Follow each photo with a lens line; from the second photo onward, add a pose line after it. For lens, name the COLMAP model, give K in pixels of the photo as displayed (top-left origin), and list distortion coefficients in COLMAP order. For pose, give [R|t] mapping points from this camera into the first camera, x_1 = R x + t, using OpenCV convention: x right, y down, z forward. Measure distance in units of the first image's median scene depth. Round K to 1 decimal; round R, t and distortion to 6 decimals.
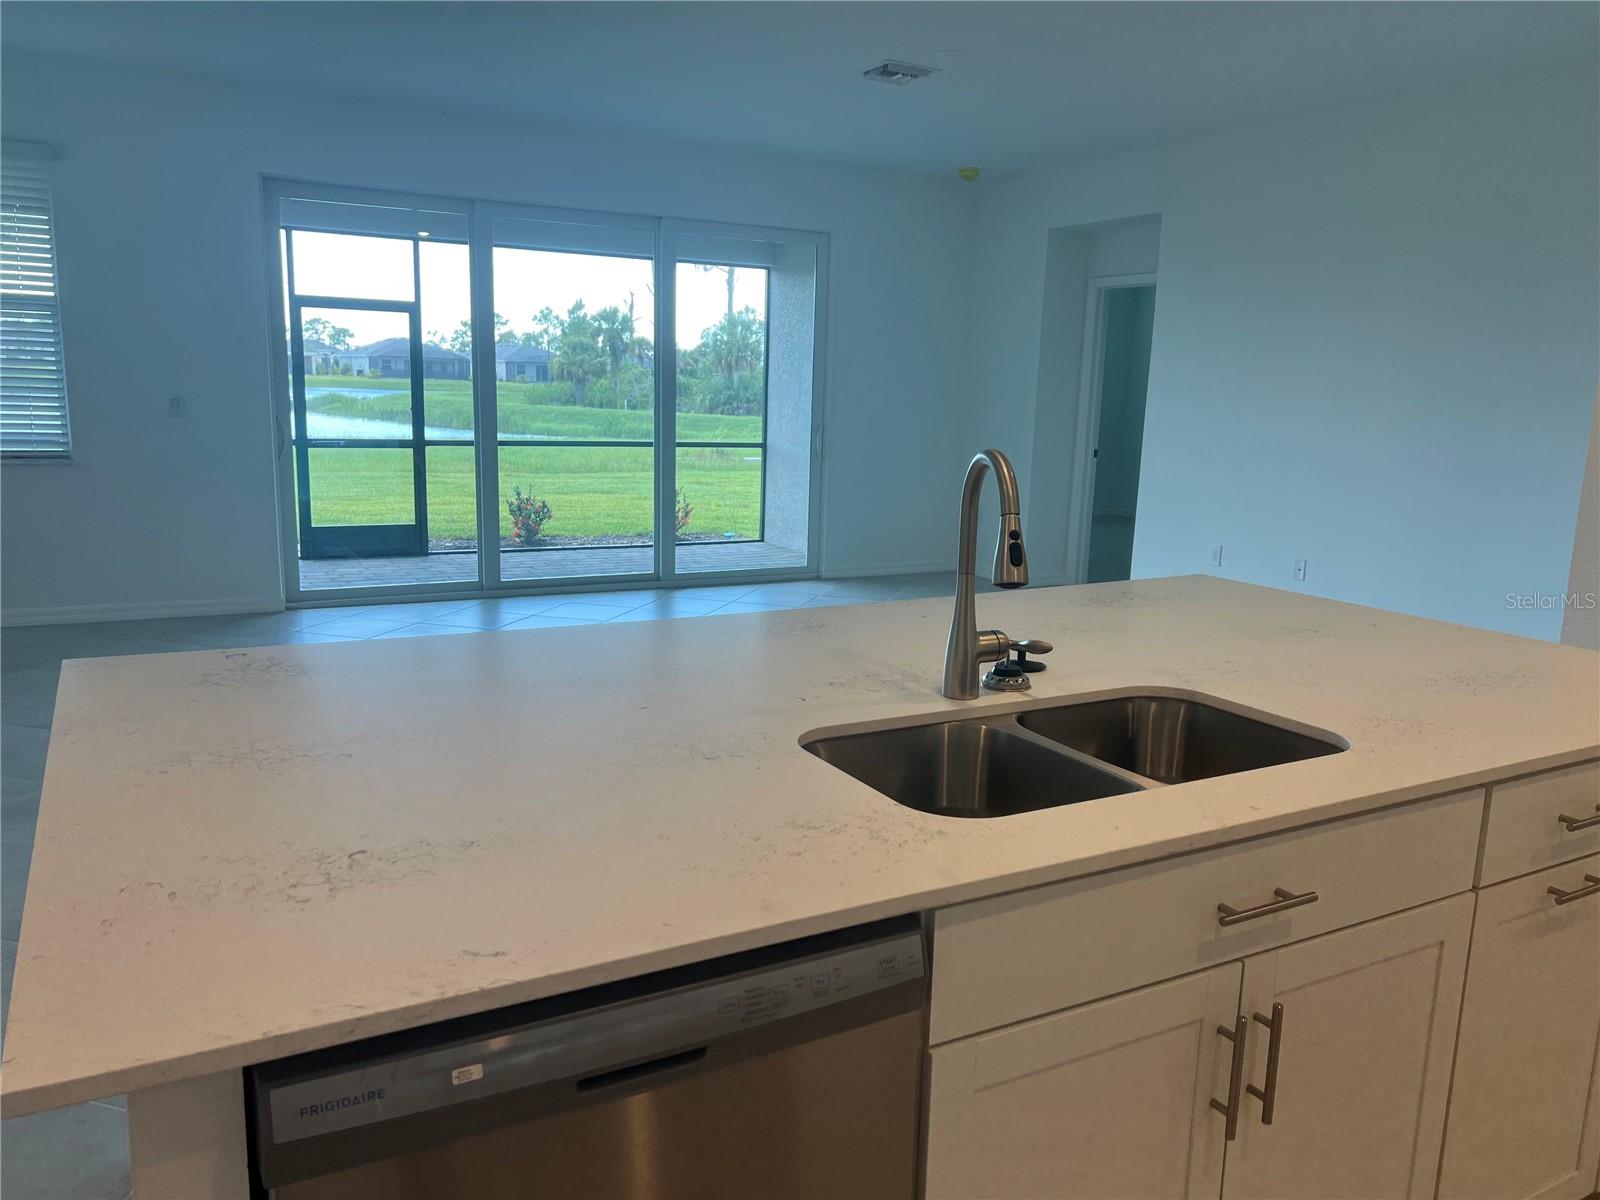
lens RADIAL K [[1199.1, 0, 803.0], [0, 1199.1, 604.0], [0, 0, 1]] dist [0.079229, -0.092795]
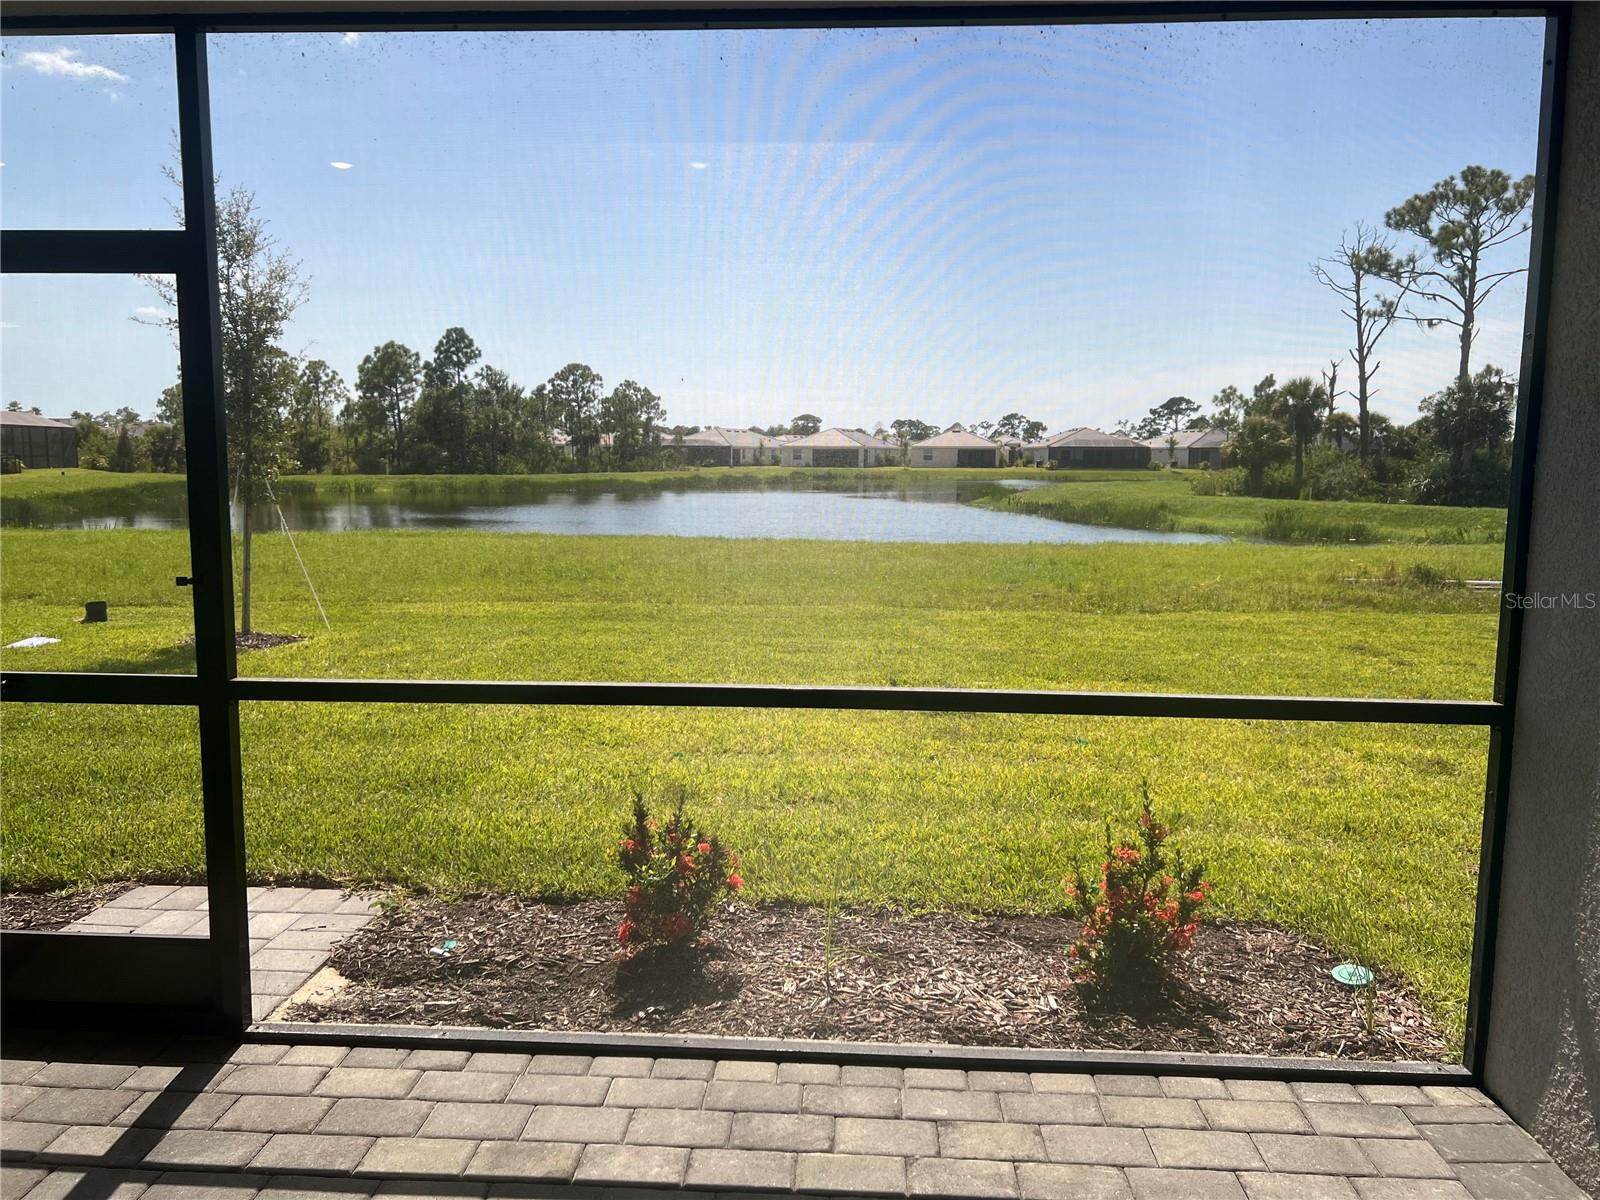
lens RADIAL K [[1204.3, 0, 800.0], [0, 1204.3, 600.0], [0, 0, 1]] dist [0.075151, -0.097277]
pose [[0.849512, 0.039558, -0.526083, -0.003826], [-0.078925, 0.995492, -0.052593, -0.021553], [0.521631, 0.086200, 0.848805, 0.115106]]
